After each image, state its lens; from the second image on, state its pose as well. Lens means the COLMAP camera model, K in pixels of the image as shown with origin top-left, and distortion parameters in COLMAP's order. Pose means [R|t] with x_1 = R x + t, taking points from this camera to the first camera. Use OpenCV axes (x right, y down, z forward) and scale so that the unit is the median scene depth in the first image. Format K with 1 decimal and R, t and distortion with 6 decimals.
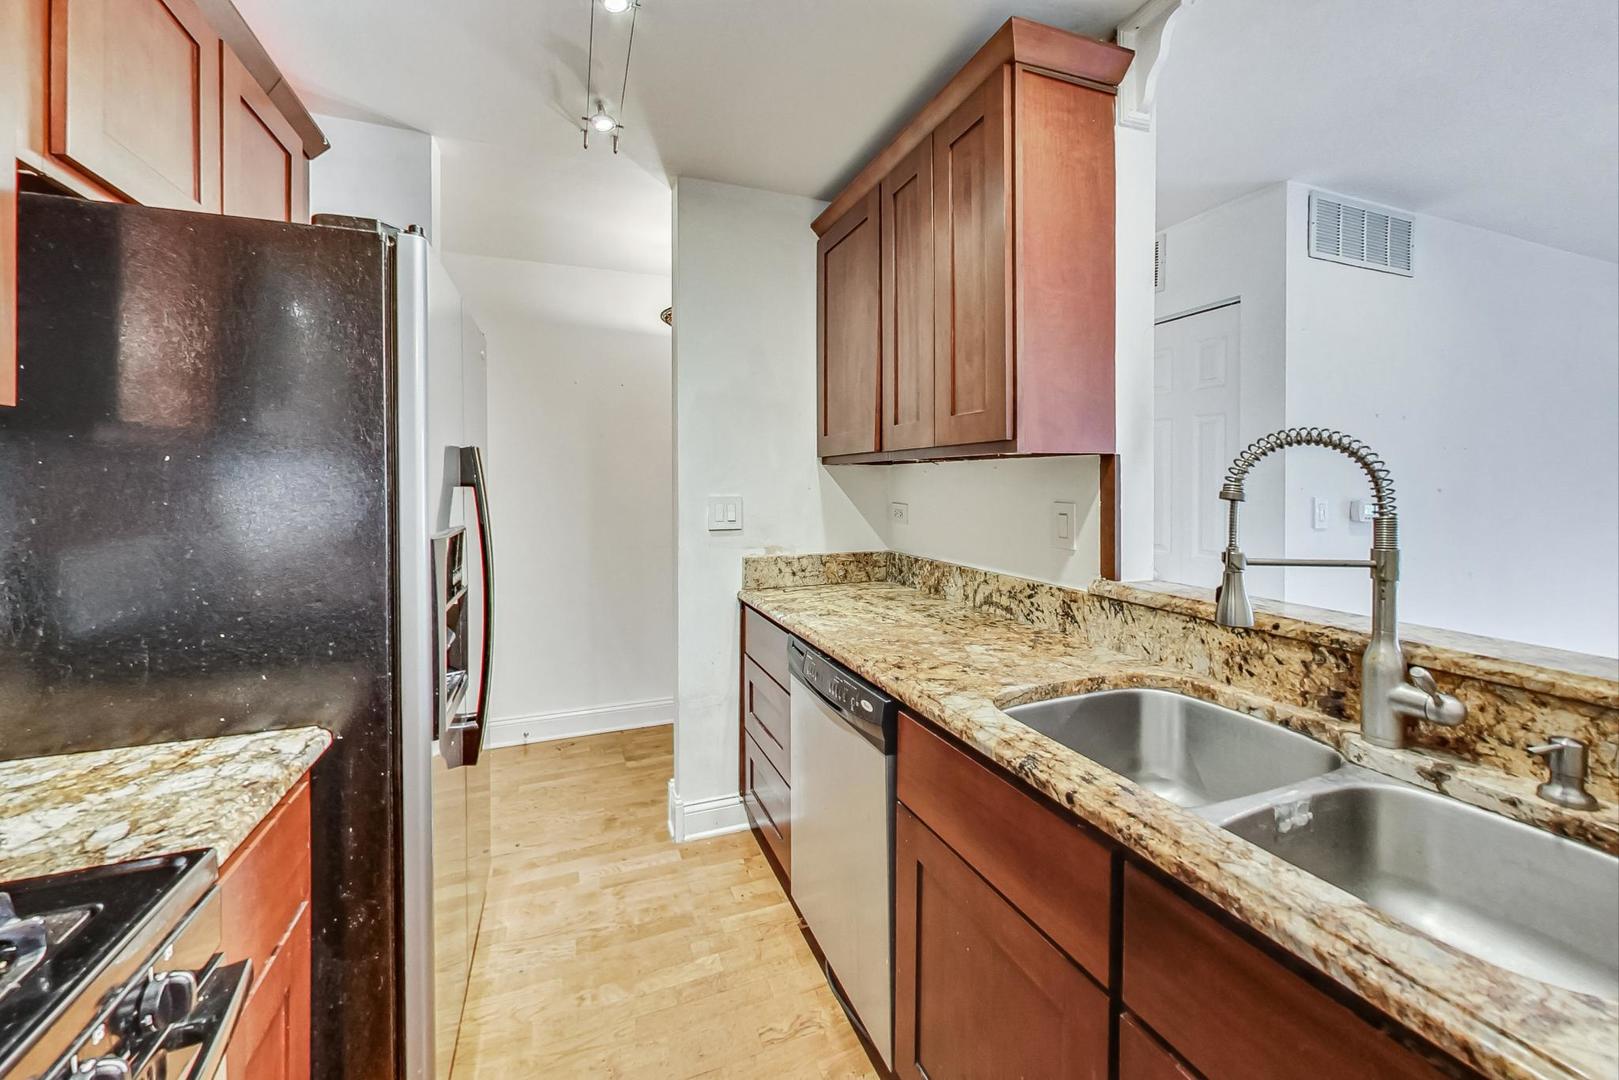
lens RADIAL K [[628.1, 0, 807.0], [0, 628.1, 485.2], [0, 0, 1]] dist [-0.002417, -0.000265]
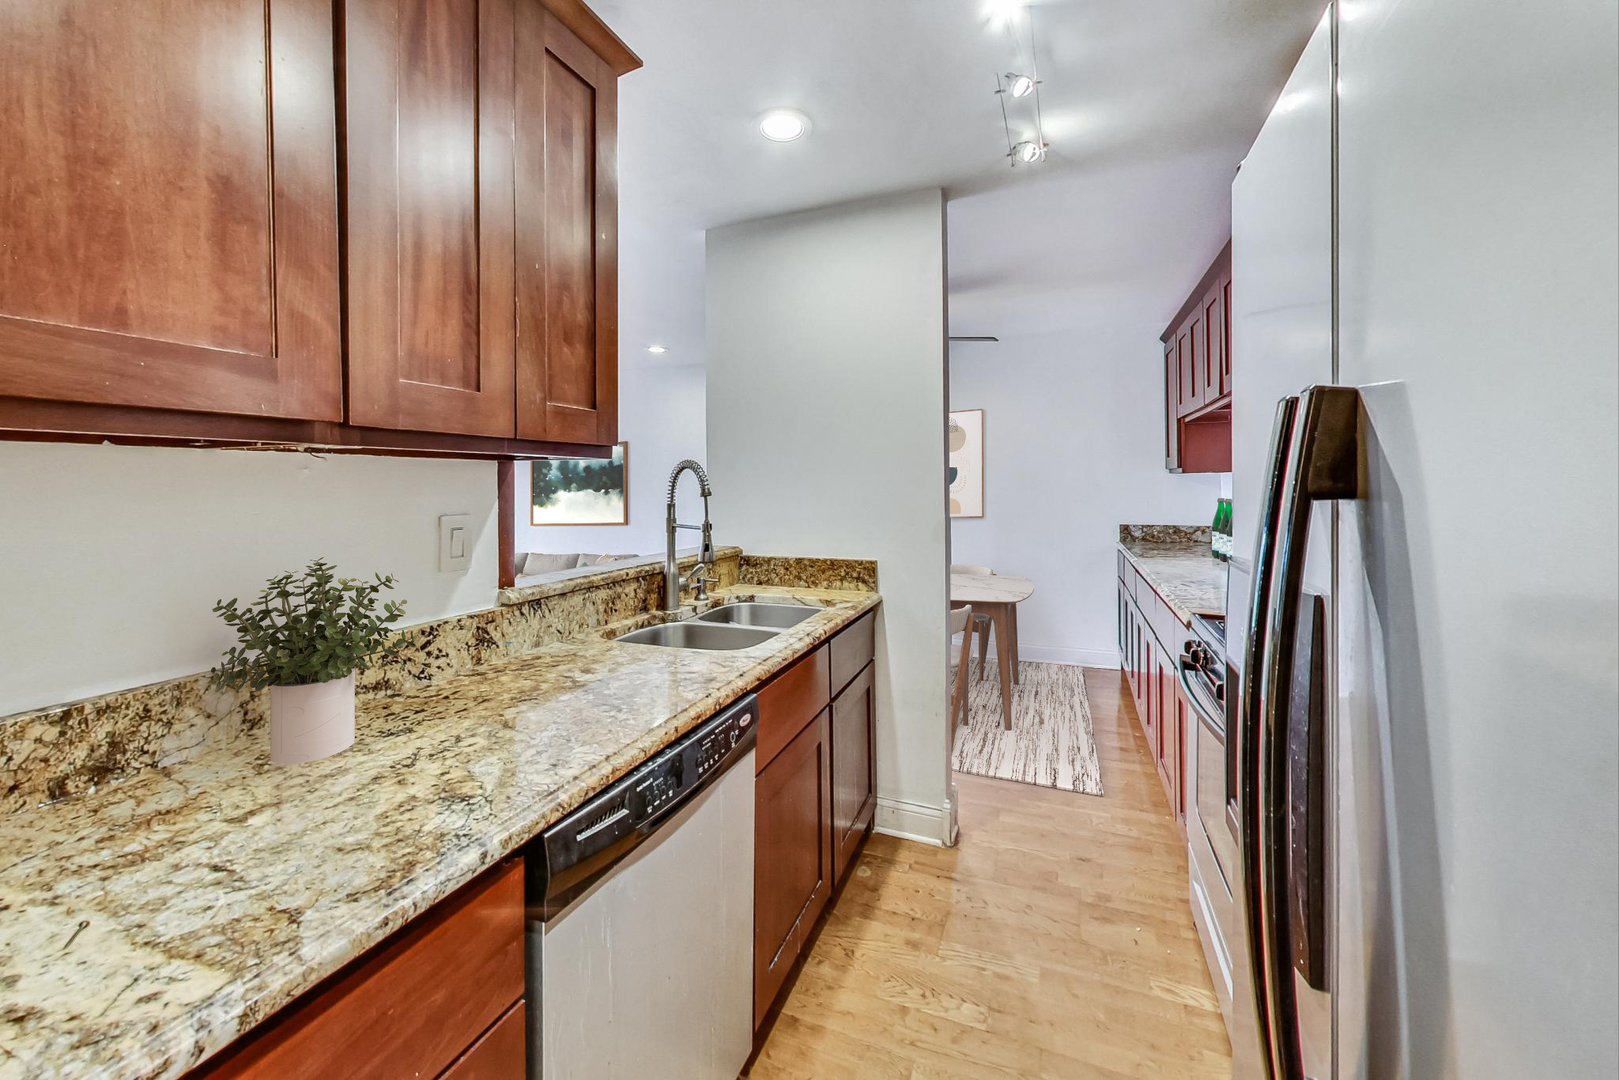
lens RADIAL K [[628.1, 0, 807.0], [0, 628.1, 485.2], [0, 0, 1]] dist [-0.002417, -0.000265]
pose [[-0.731453, 0.002649, 0.681886, -0.480129], [0.011920, 0.999889, 0.008902, -0.012677], [-0.681787, 0.014639, -0.731404, 1.238486]]
